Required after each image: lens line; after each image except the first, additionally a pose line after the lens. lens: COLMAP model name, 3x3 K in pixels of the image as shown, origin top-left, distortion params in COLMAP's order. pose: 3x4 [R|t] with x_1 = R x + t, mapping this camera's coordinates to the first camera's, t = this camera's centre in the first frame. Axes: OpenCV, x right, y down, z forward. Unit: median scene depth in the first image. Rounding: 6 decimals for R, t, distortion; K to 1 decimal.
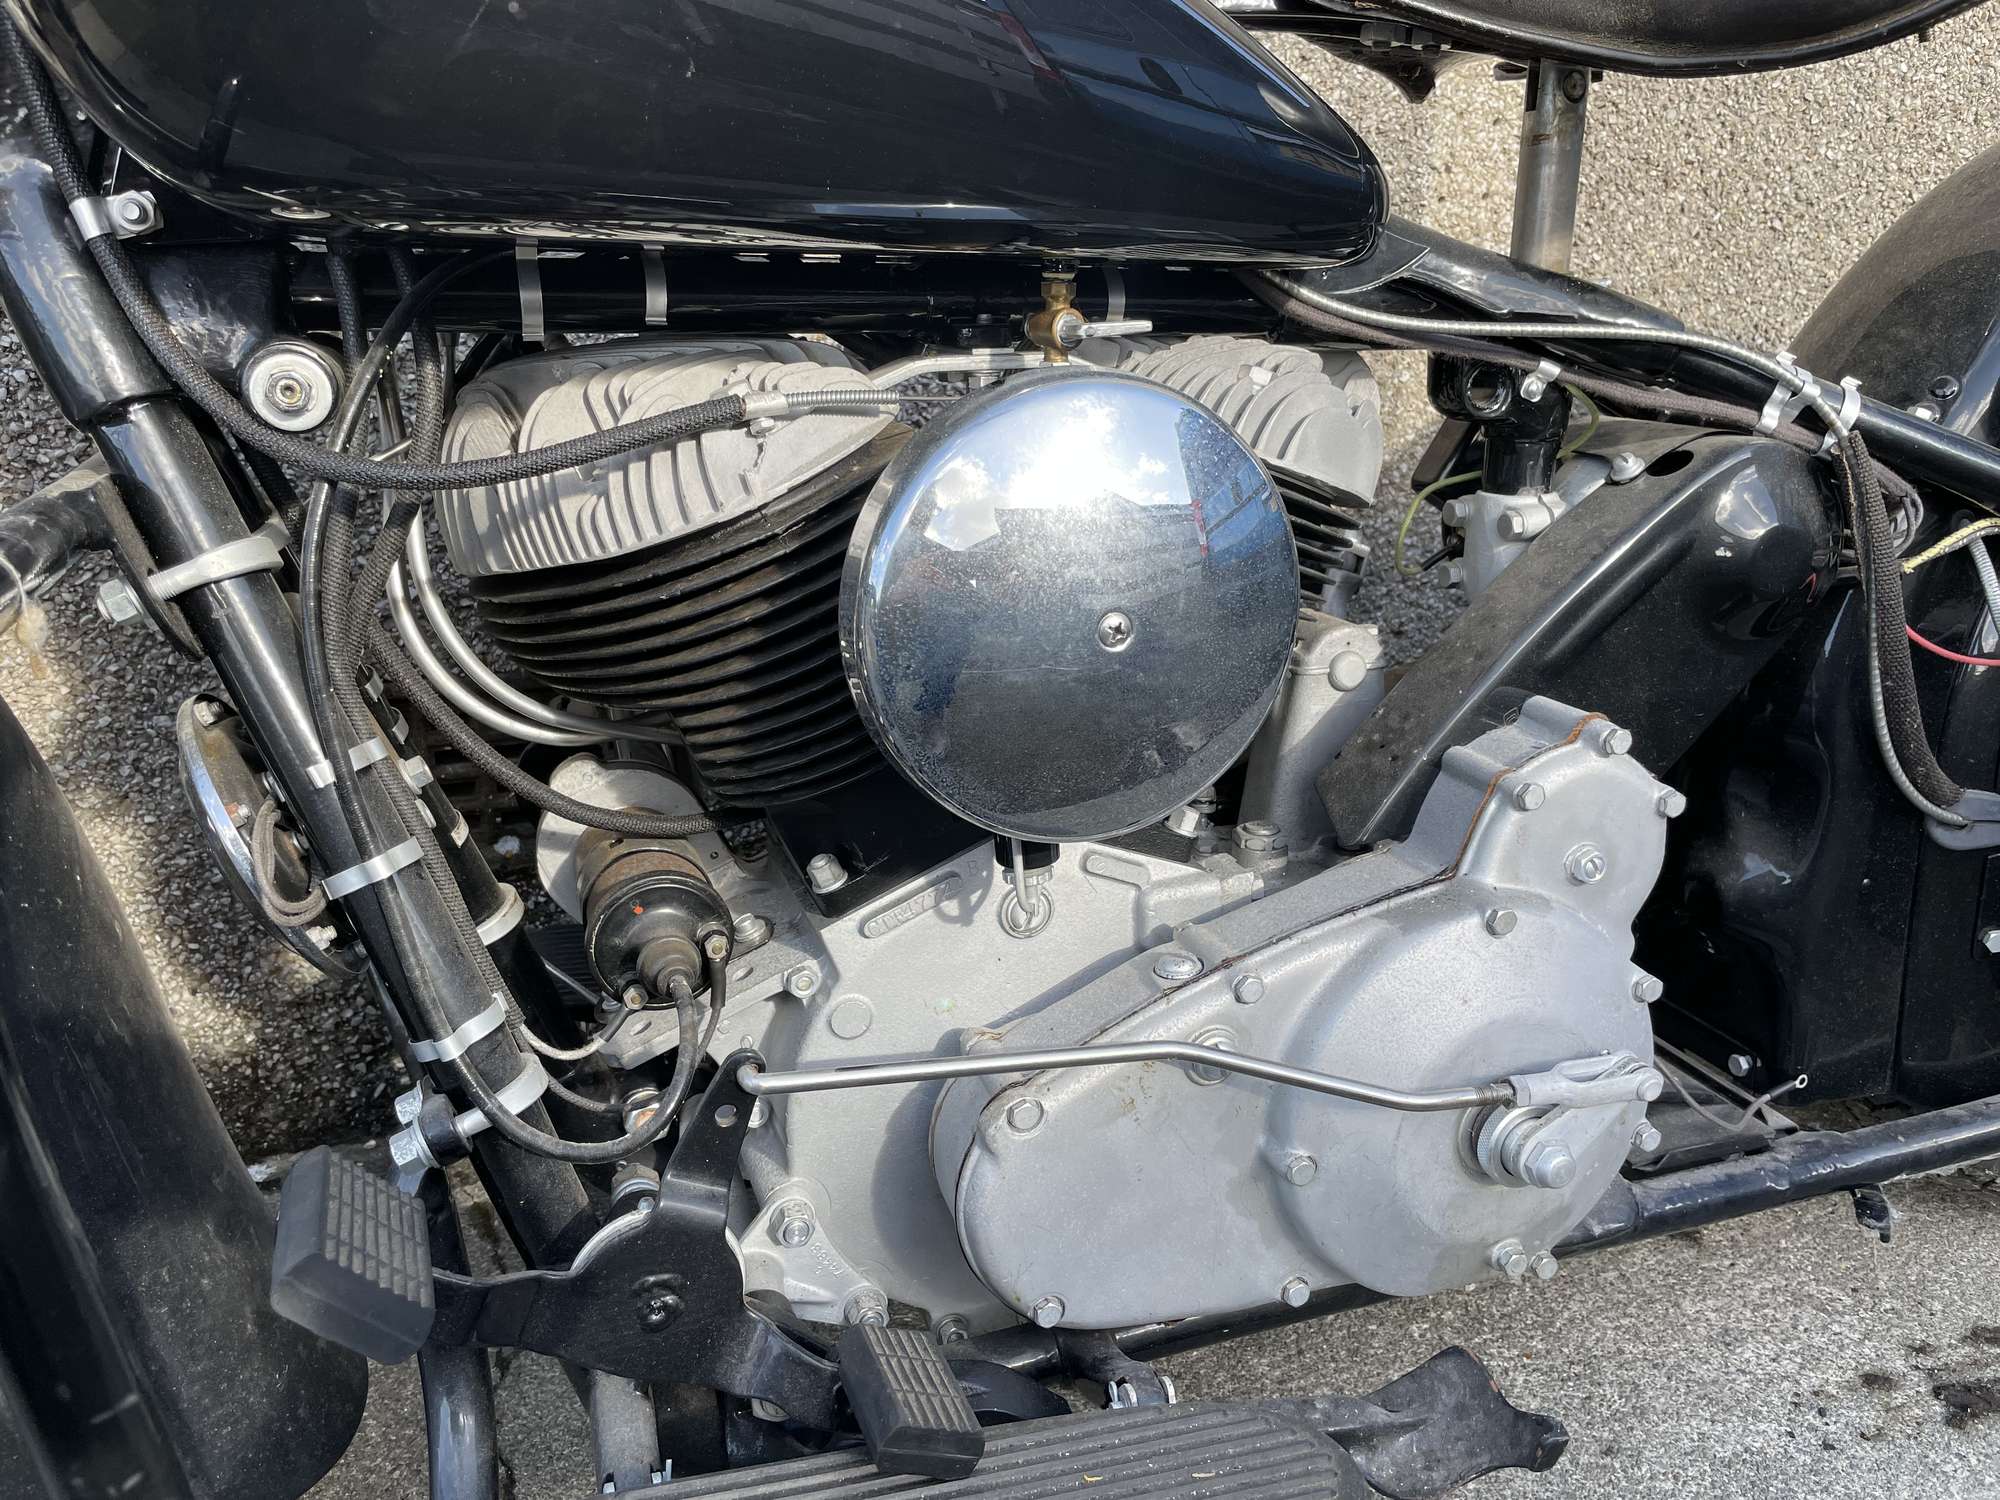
lens RADIAL K [[1535.7, 0, 1012.1], [0, 1535.7, 756.2], [0, 0, 1]] dist [0.075026, -0.112337]
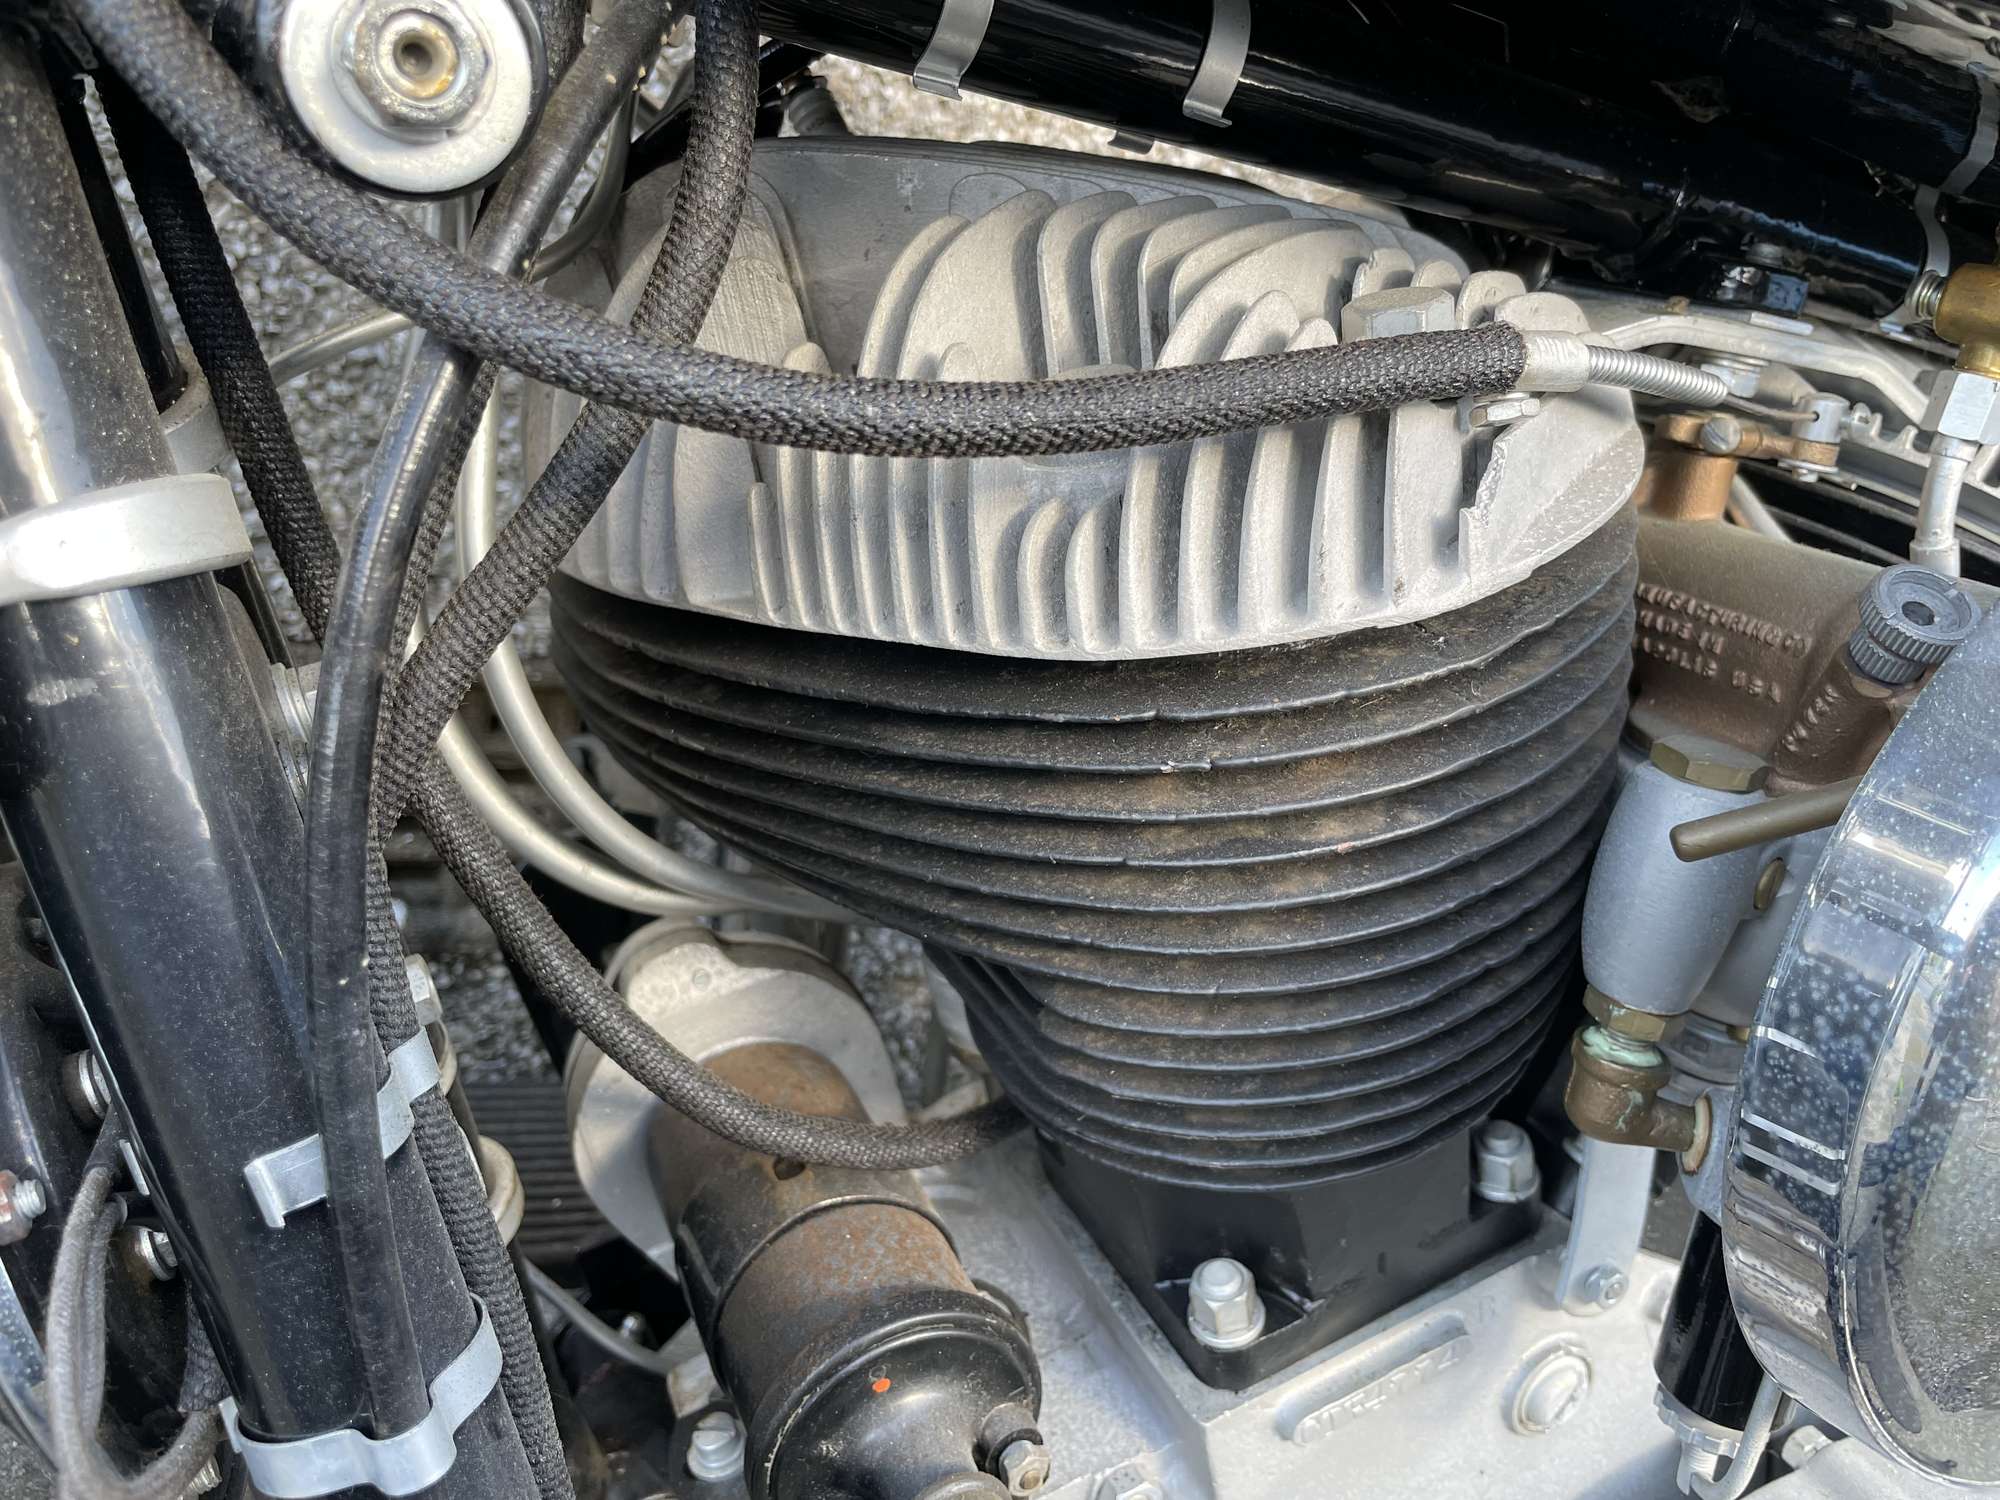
lens RADIAL K [[1535.7, 0, 994.4], [0, 1535.7, 749.3], [0, 0, 1]] dist [0.075026, -0.112337]
pose [[0.979921, 0.147892, 0.133725, -0.299039], [-0.148983, 0.988838, -0.001865, -0.091877], [-0.132508, -0.018095, 0.991017, 0.540615]]
